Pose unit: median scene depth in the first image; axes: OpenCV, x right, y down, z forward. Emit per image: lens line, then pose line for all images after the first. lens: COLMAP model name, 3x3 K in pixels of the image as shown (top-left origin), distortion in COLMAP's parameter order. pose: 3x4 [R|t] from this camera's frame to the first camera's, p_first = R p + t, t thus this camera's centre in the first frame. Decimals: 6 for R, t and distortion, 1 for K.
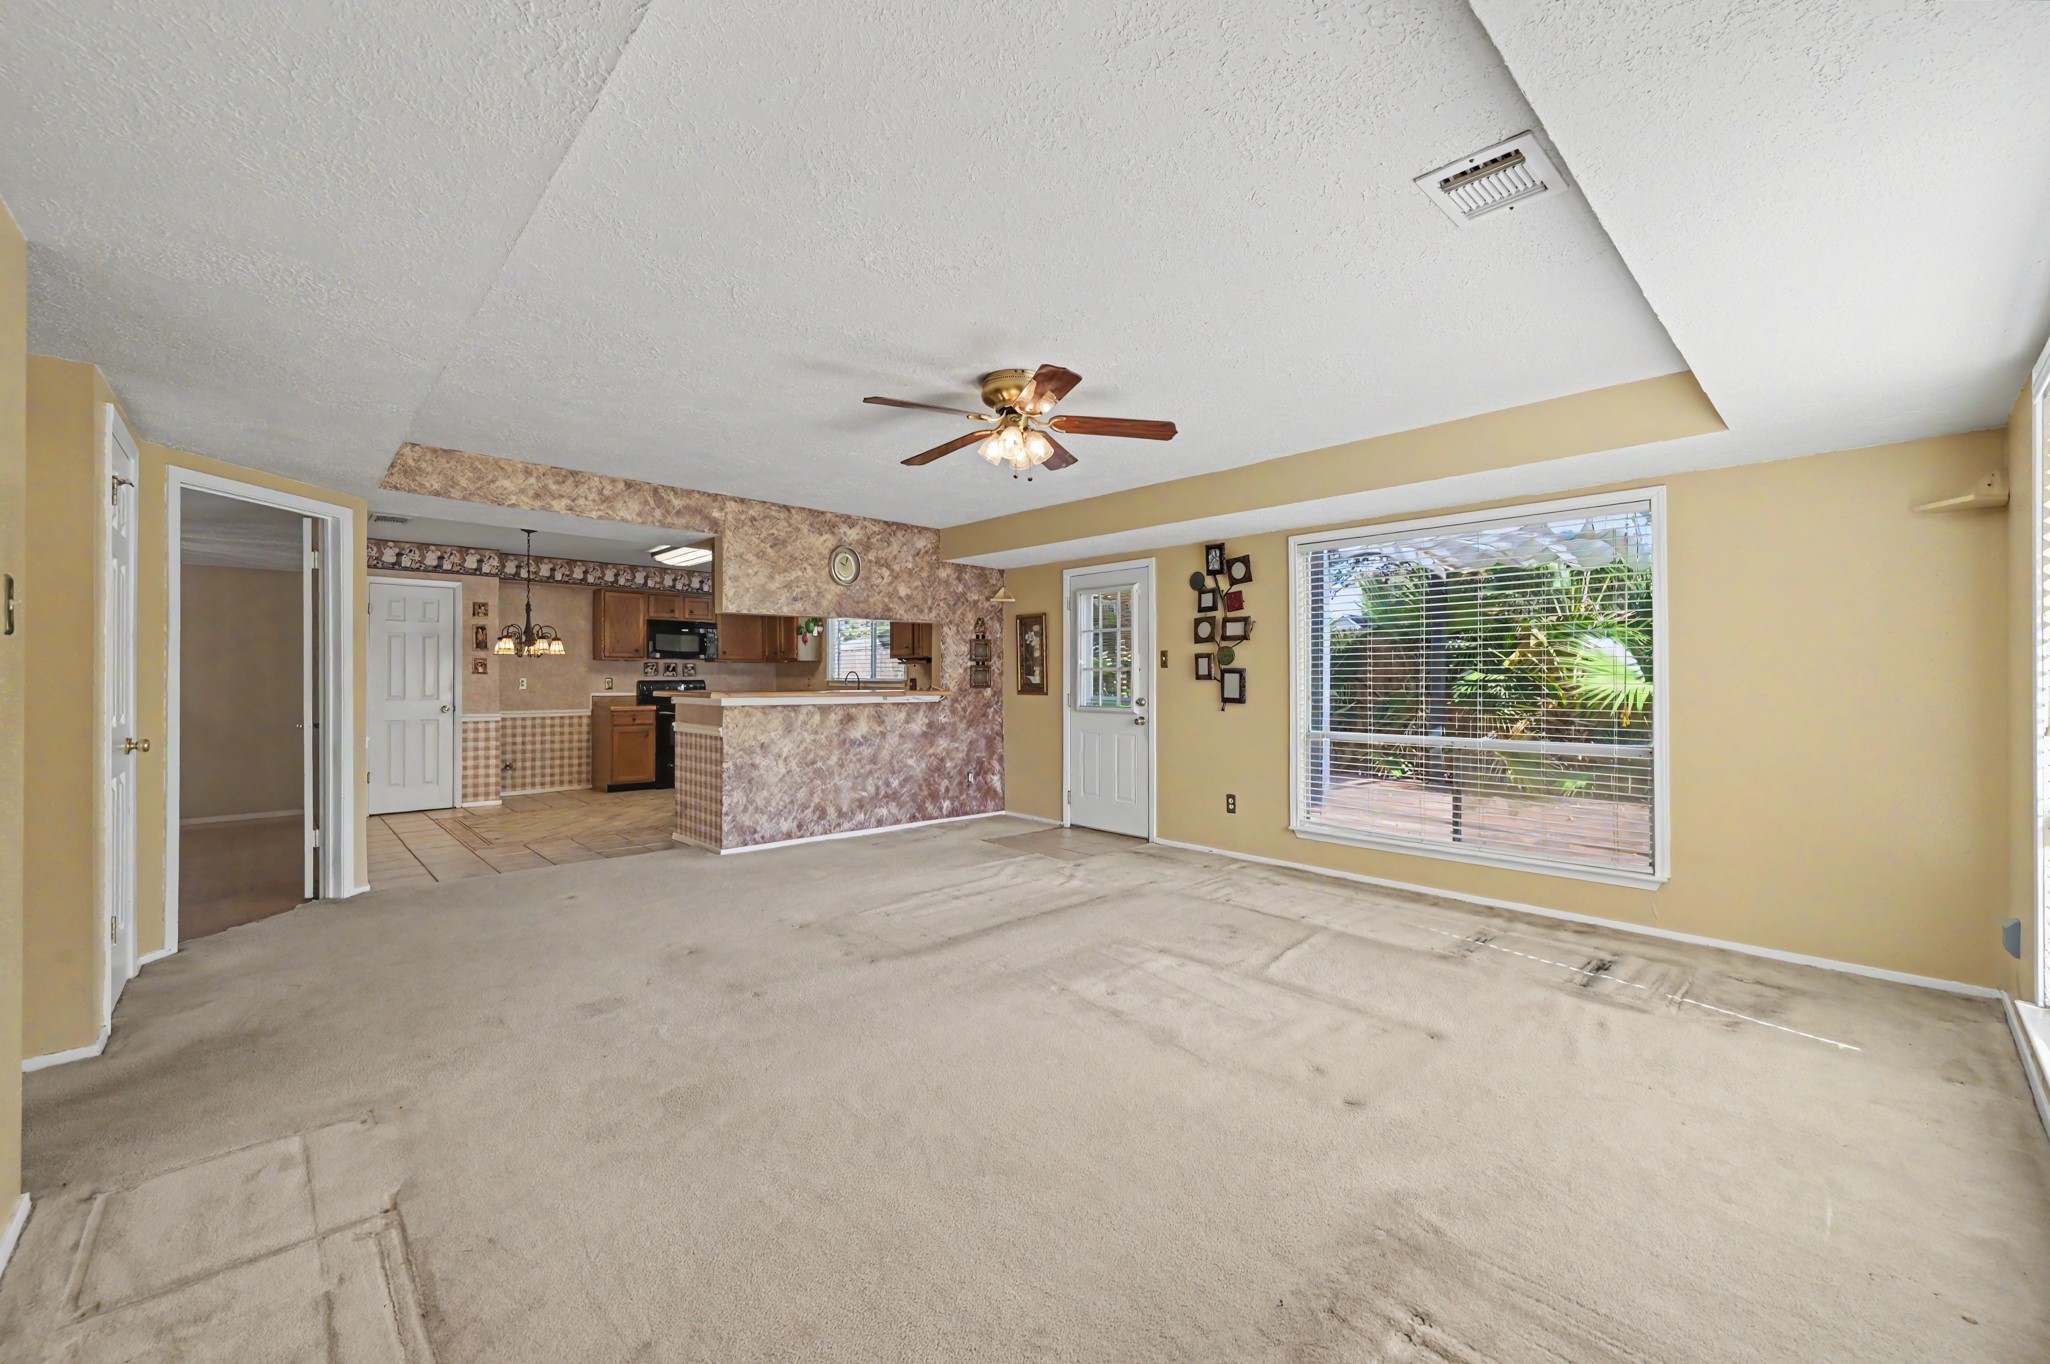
lens RADIAL K [[808.9, 0, 1024.1], [0, 808.9, 678.0], [0, 0, 1]] dist [-0.000547, -0.000196]
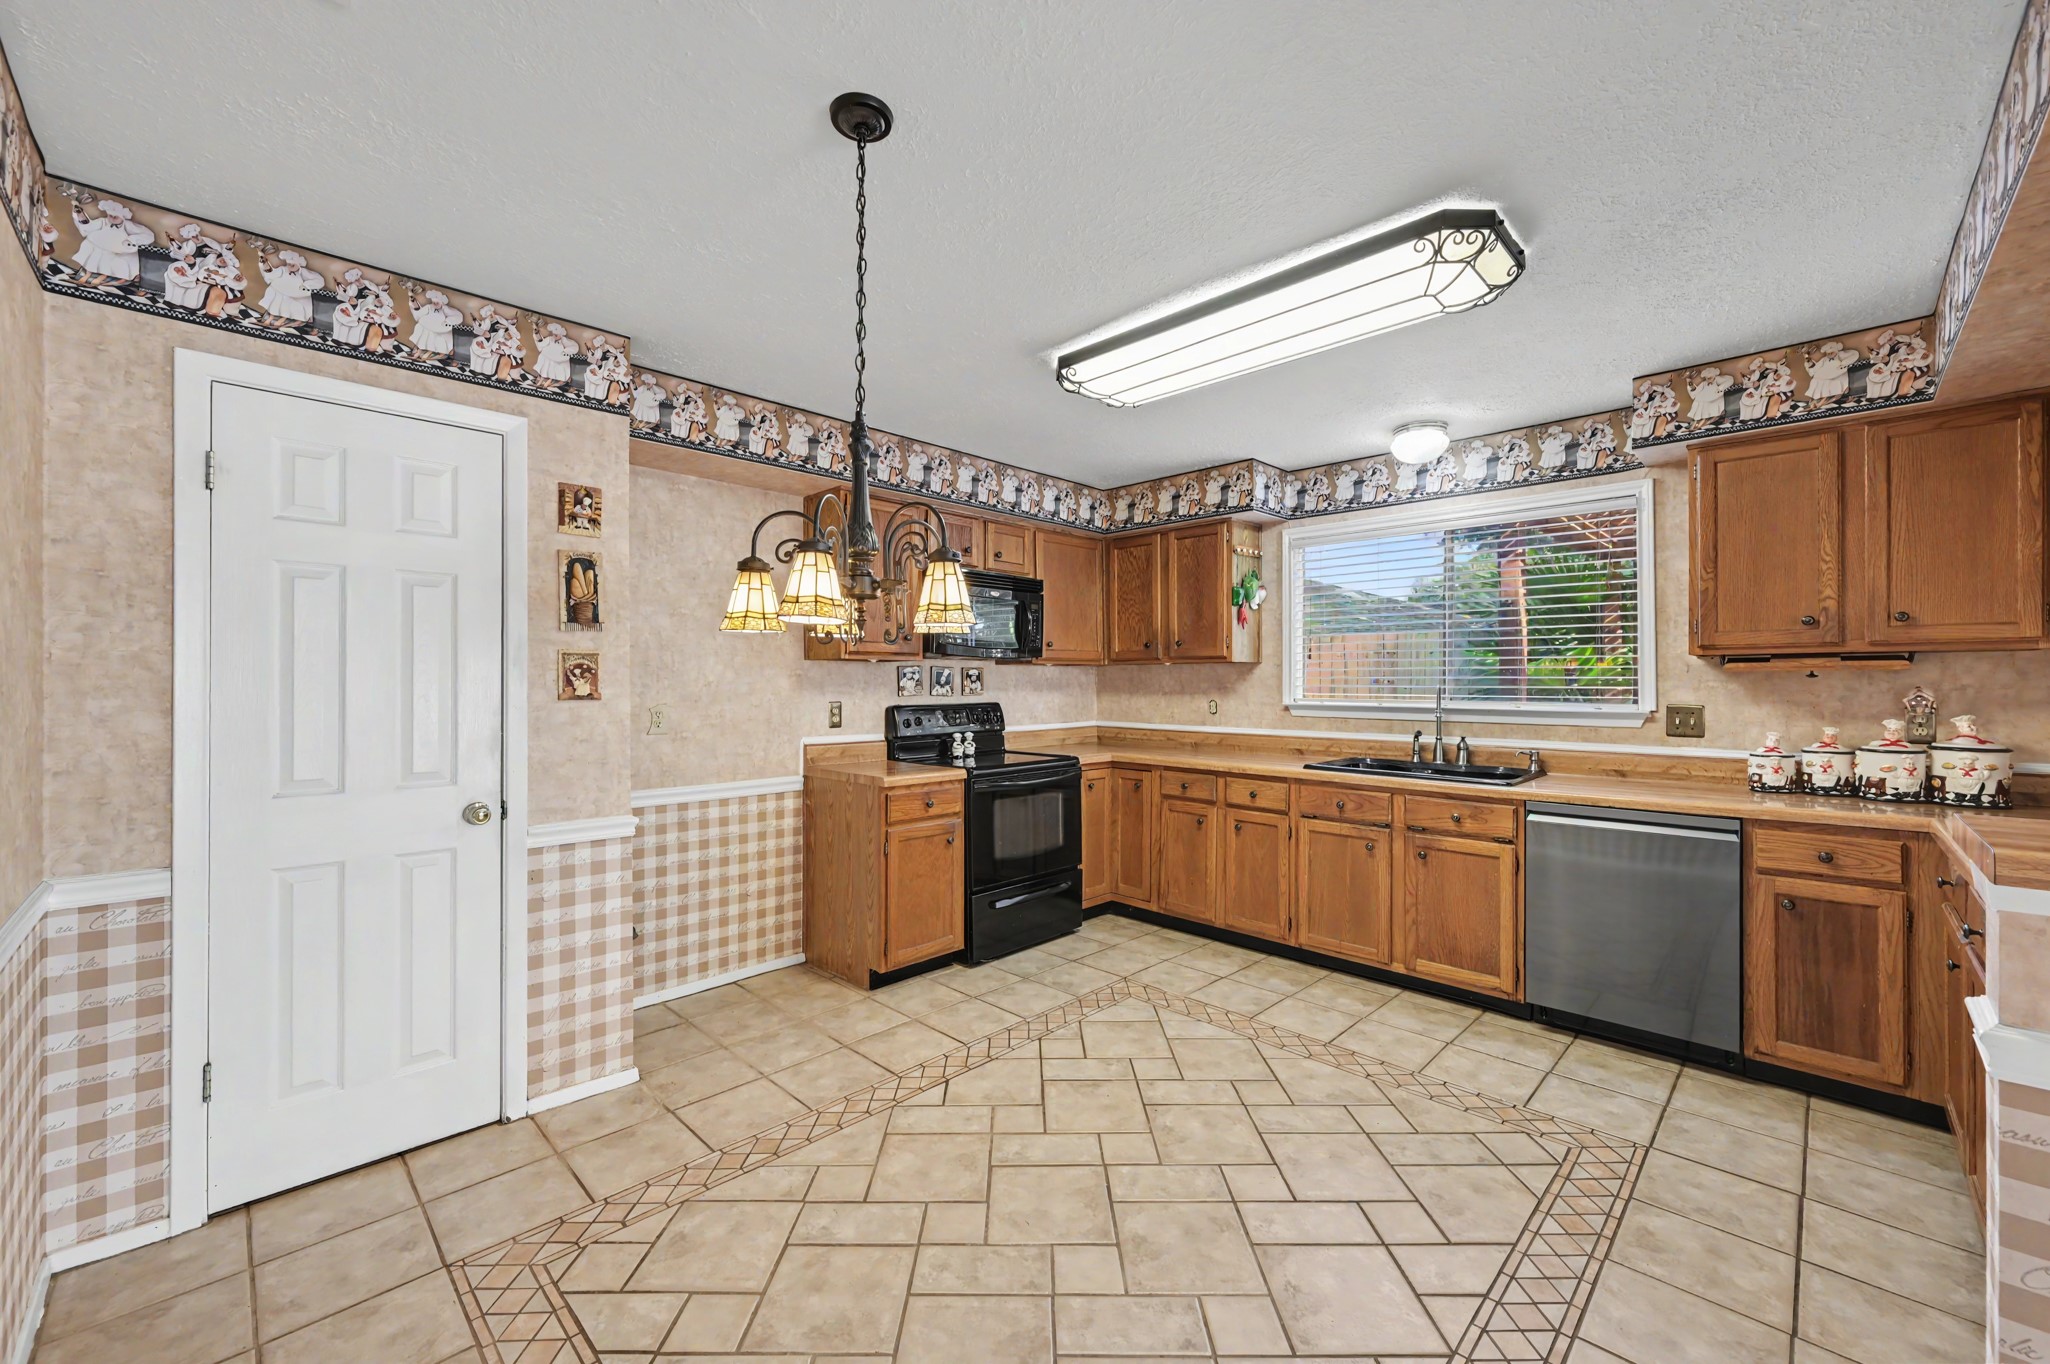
lens RADIAL K [[808.9, 0, 1027.1], [0, 808.9, 681.2], [0, 0, 1]] dist [-0.000547, -0.000196]
pose [[0.999616, -0.002224, 0.027606, -0.494352], [0.002315, 0.999992, -0.003292, -0.011133], [-0.027599, 0.003355, 0.999613, 0.657984]]
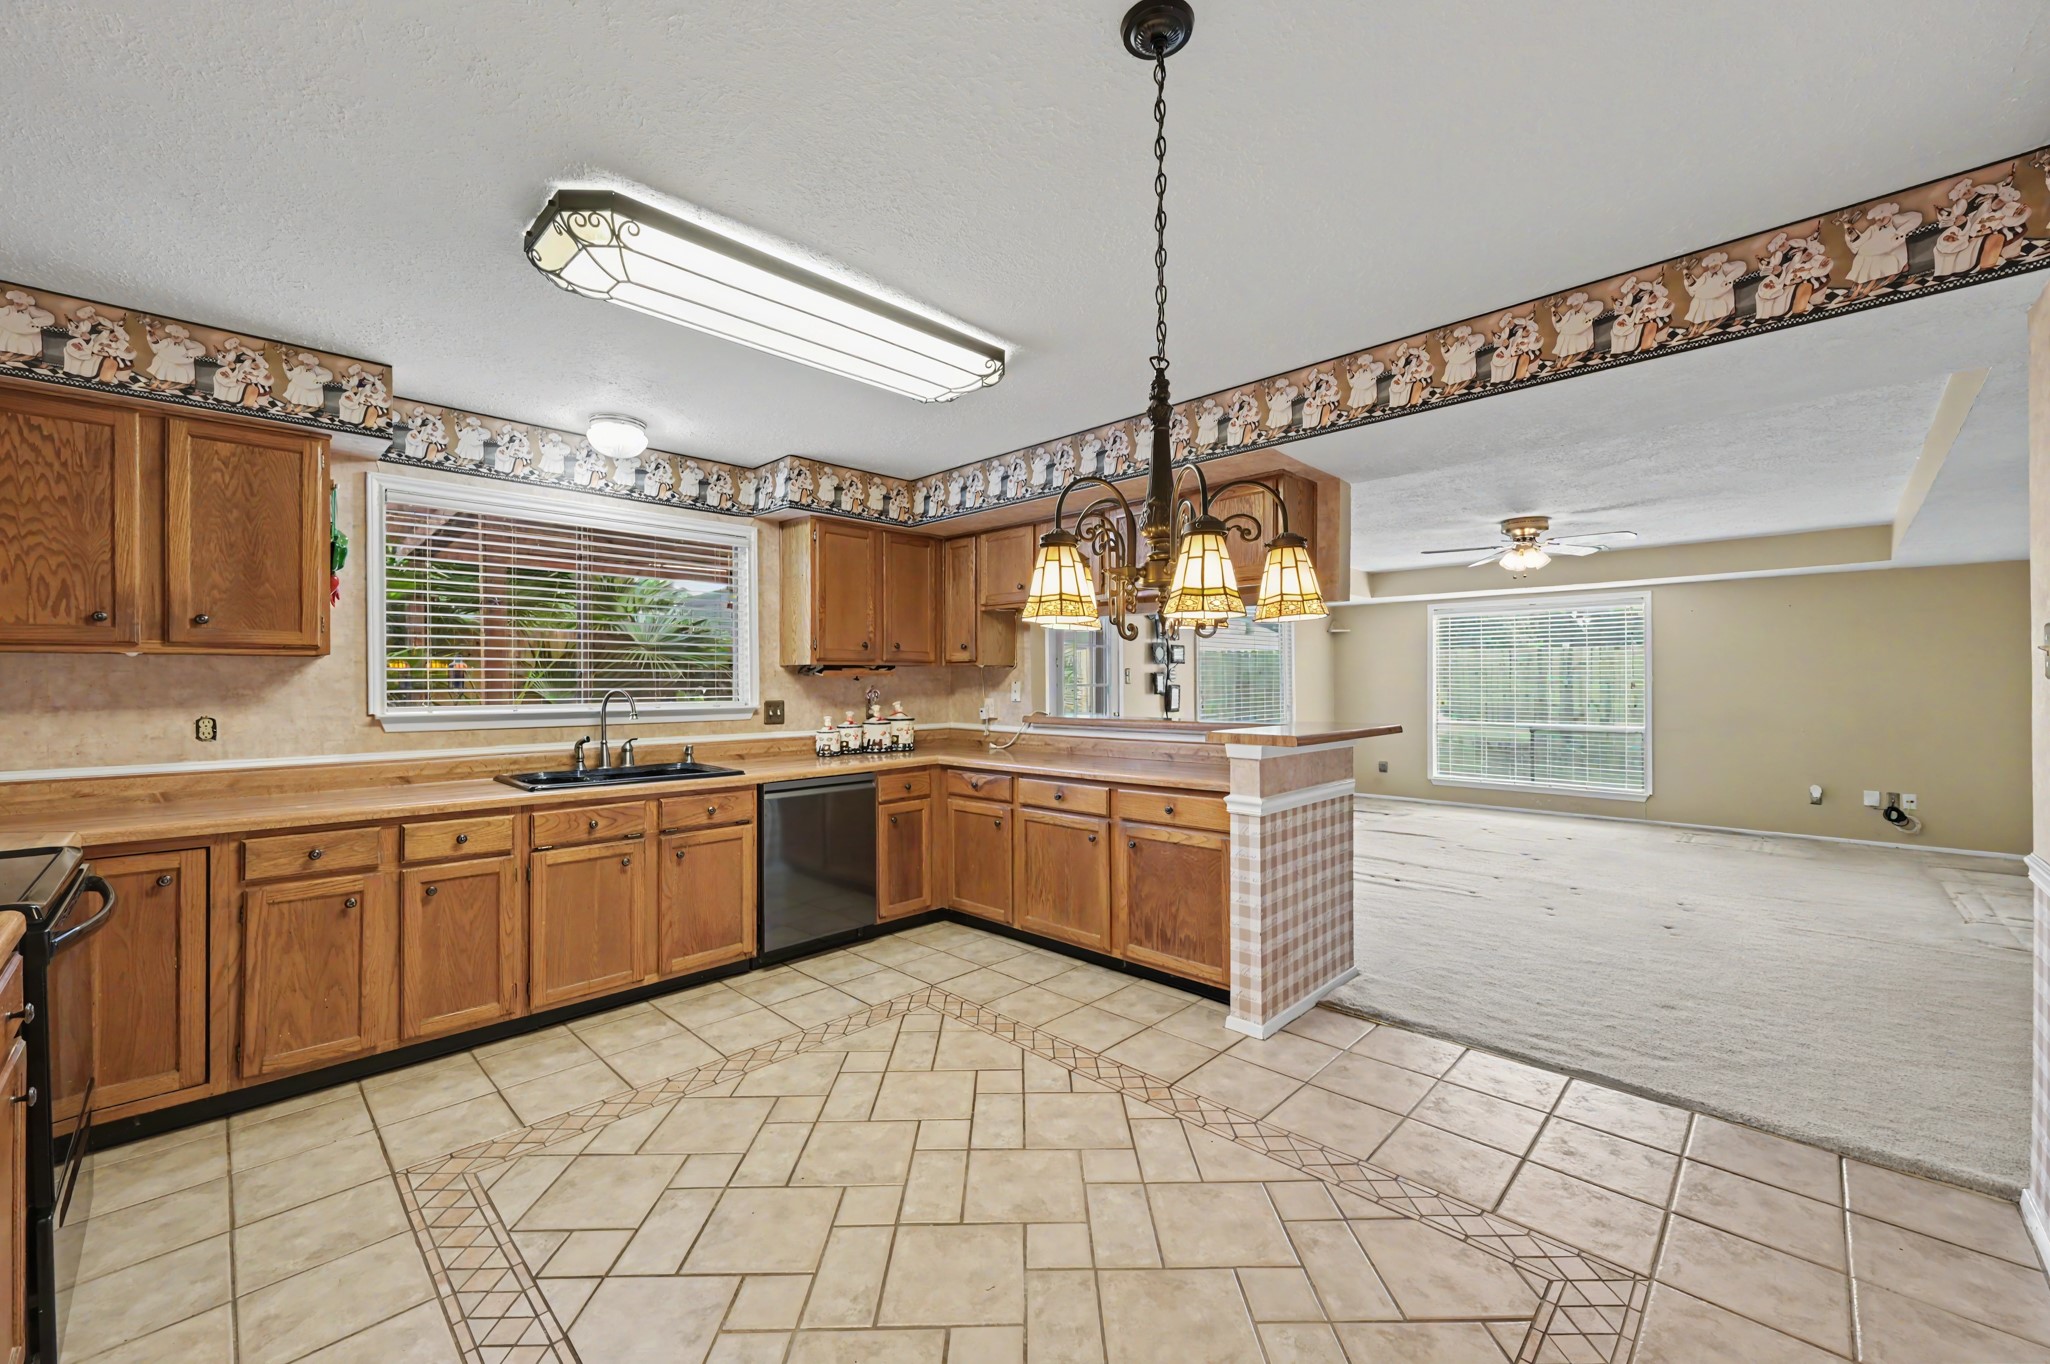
lens RADIAL K [[808.9, 0, 1029.1], [0, 808.9, 678.5], [0, 0, 1]] dist [-0.000547, -0.000196]
pose [[-0.038019, 0.002768, 0.999273, -0.703082], [0.007008, 0.999972, -0.002503, -0.012195], [-0.999252, 0.006908, -0.038038, 0.895190]]
